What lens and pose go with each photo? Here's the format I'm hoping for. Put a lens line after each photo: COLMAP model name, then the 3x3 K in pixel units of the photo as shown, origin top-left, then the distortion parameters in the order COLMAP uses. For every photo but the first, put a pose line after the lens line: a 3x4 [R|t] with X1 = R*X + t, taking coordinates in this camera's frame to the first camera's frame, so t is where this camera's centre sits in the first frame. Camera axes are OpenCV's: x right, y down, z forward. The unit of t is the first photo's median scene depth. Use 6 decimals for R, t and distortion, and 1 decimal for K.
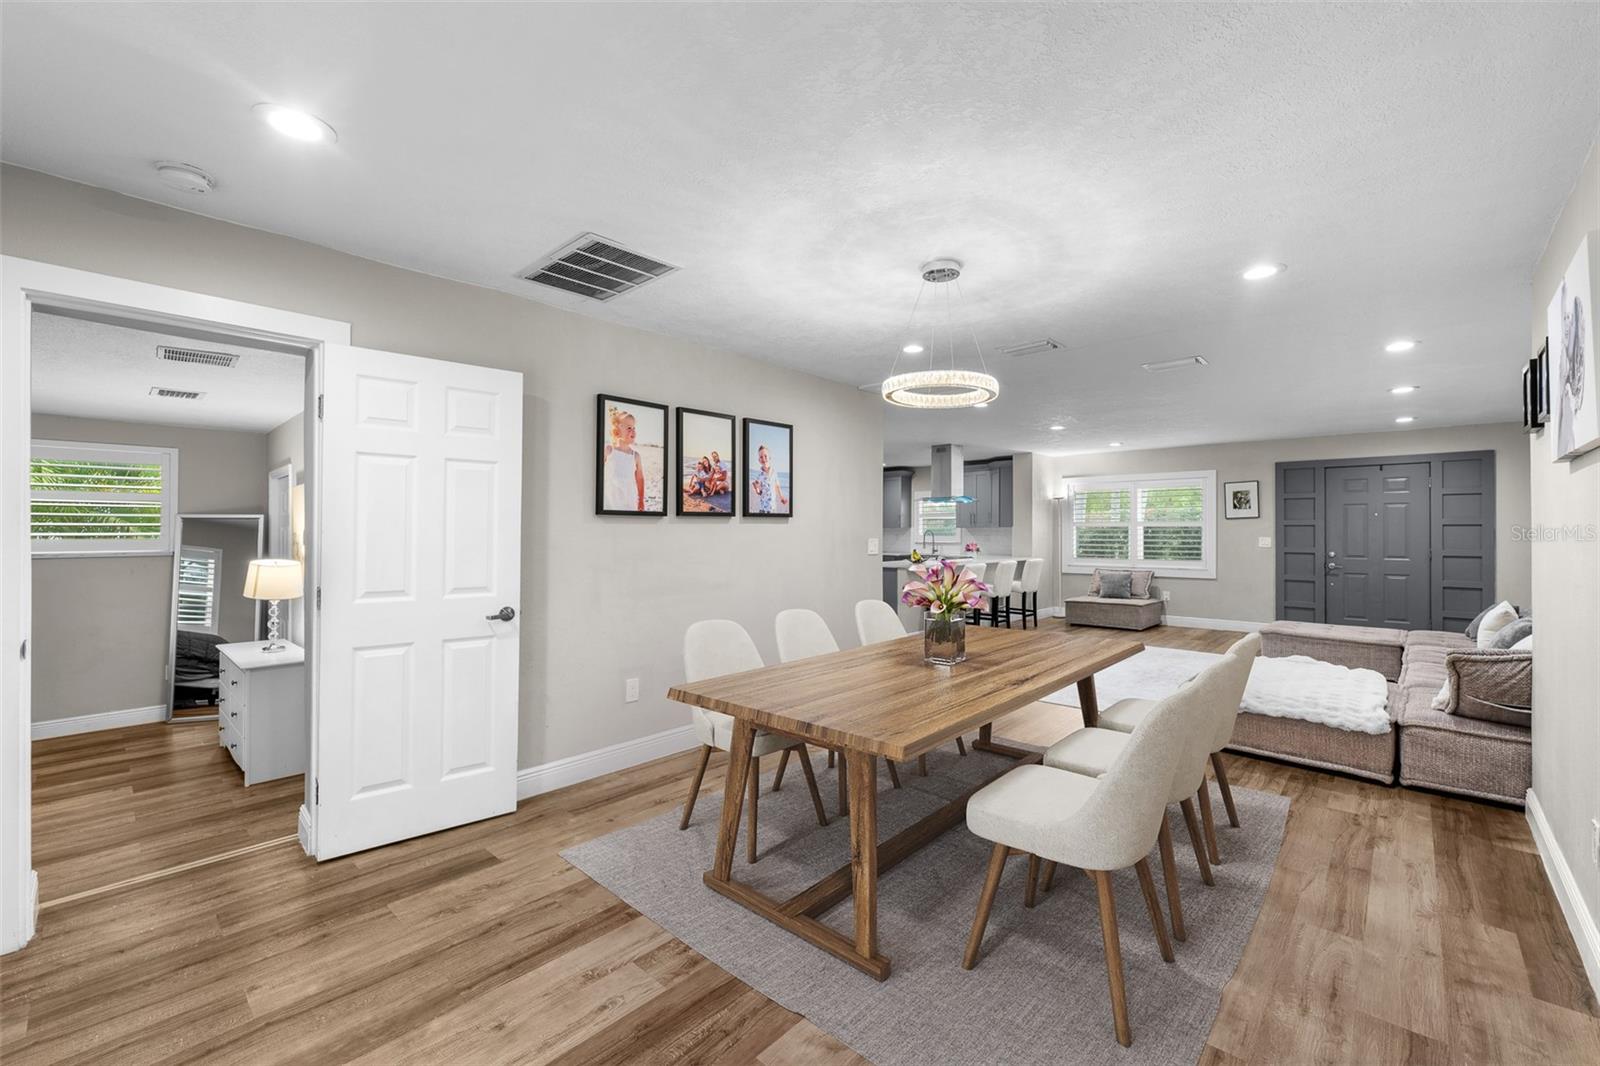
lens RADIAL K [[664.4, 0, 800.0], [0, 664.4, 533.0], [0, 0, 1]] dist [-0.000532, -0.000109]
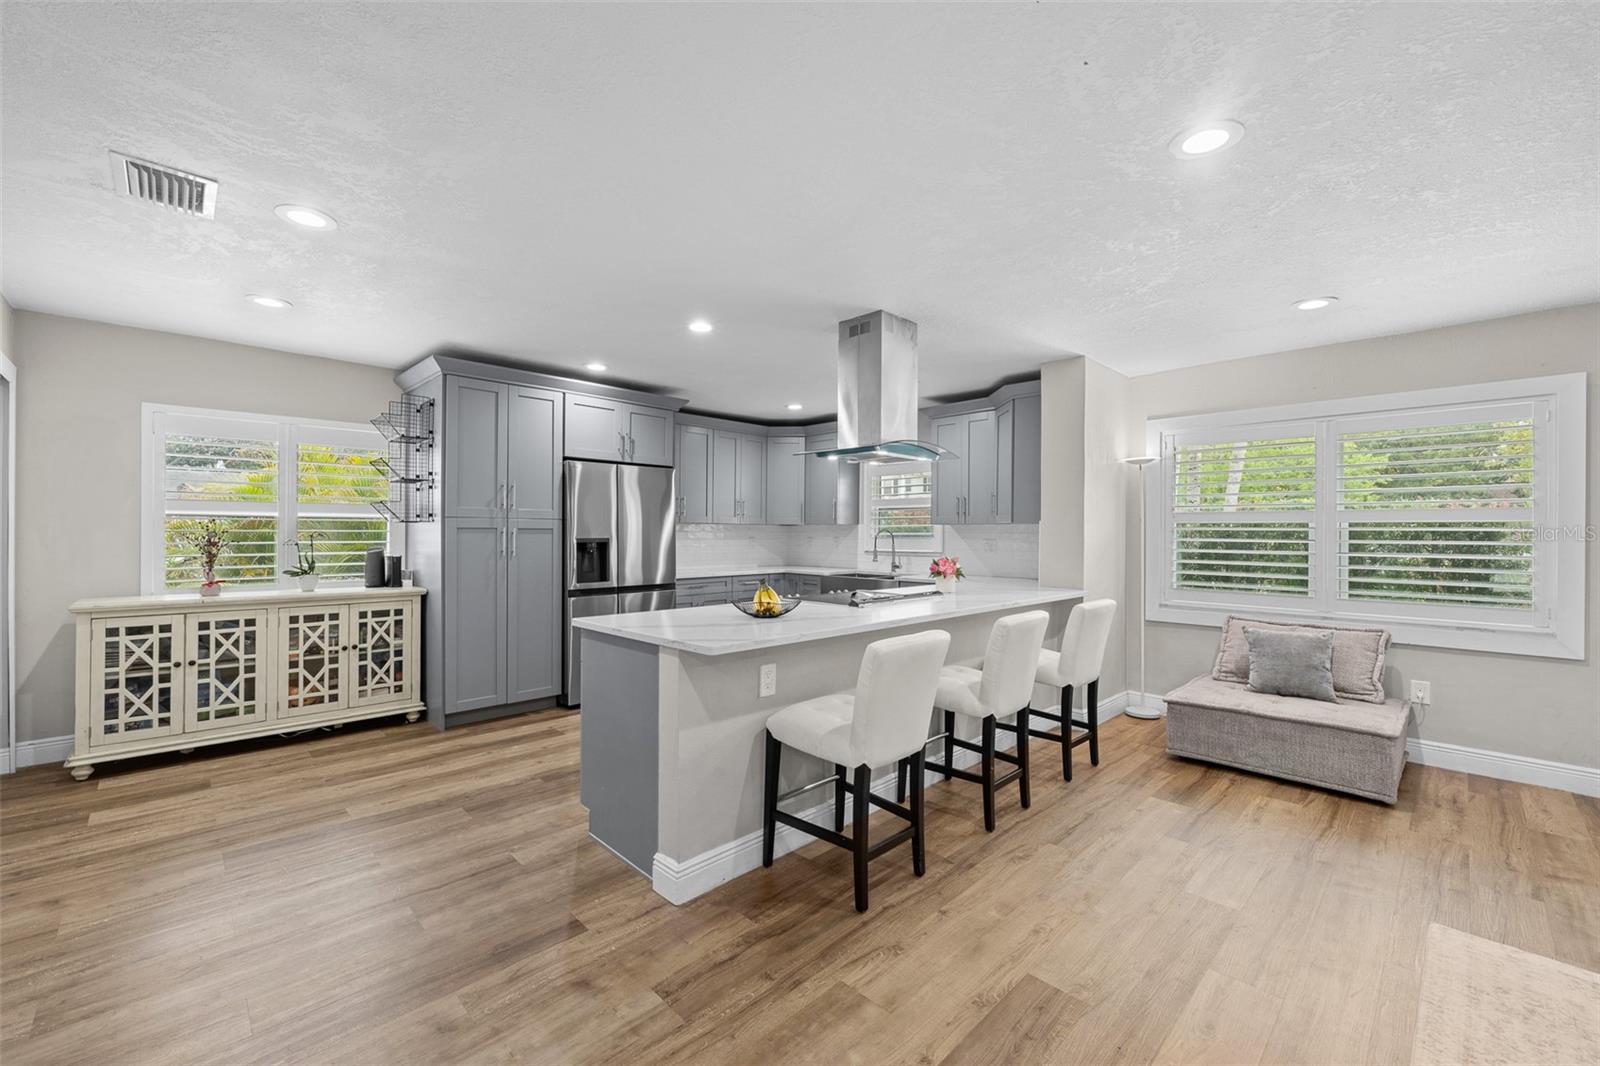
lens RADIAL K [[647.2, 0, 796.9], [0, 647.2, 531.6], [0, 0, 1]] dist [-0.000378, 0.000066]
pose [[0.998500, 0.005698, -0.054456, 0.208252], [-0.005855, 0.999979, -0.002722, -0.000354], [0.054440, 0.003037, 0.998512, 0.639478]]
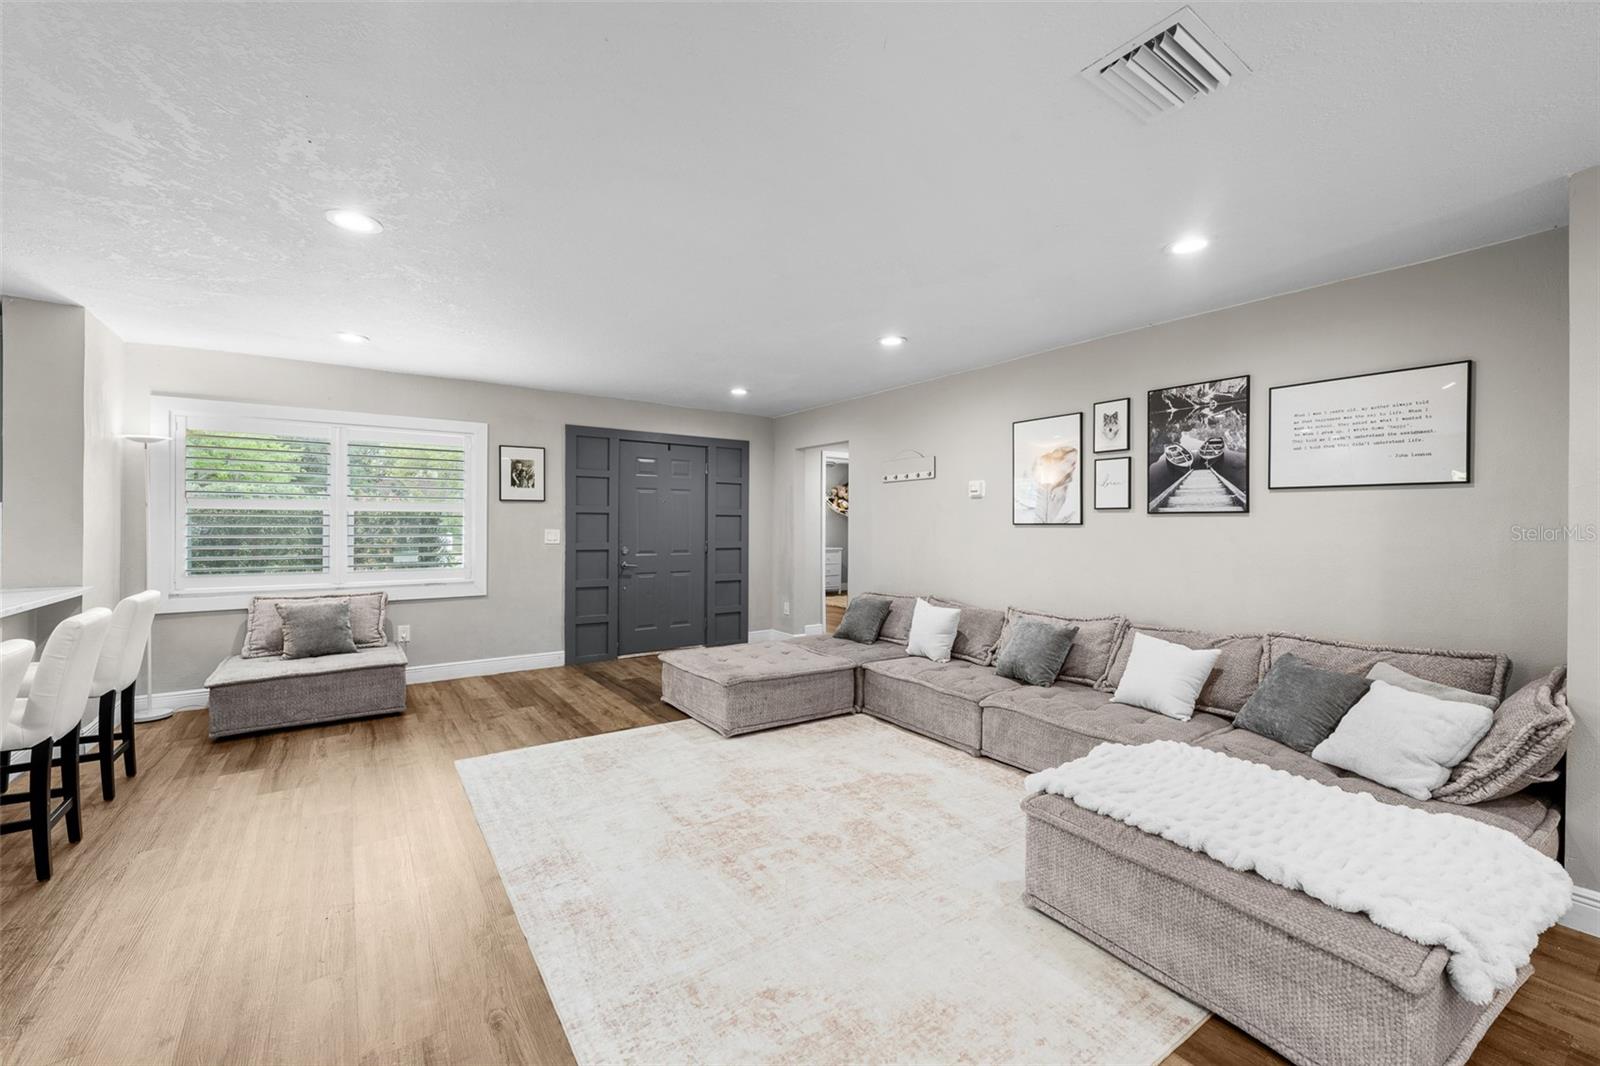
lens RADIAL K [[646.3, 0, 795.6], [0, 646.3, 525.0], [0, 0, 1]] dist [0.000242, 0.000087]
pose [[0.213462, -0.000840, 0.976951, 0.090025], [-0.003536, 0.999992, 0.001633, -0.000025], [-0.976945, -0.003803, 0.213457, 0.609500]]
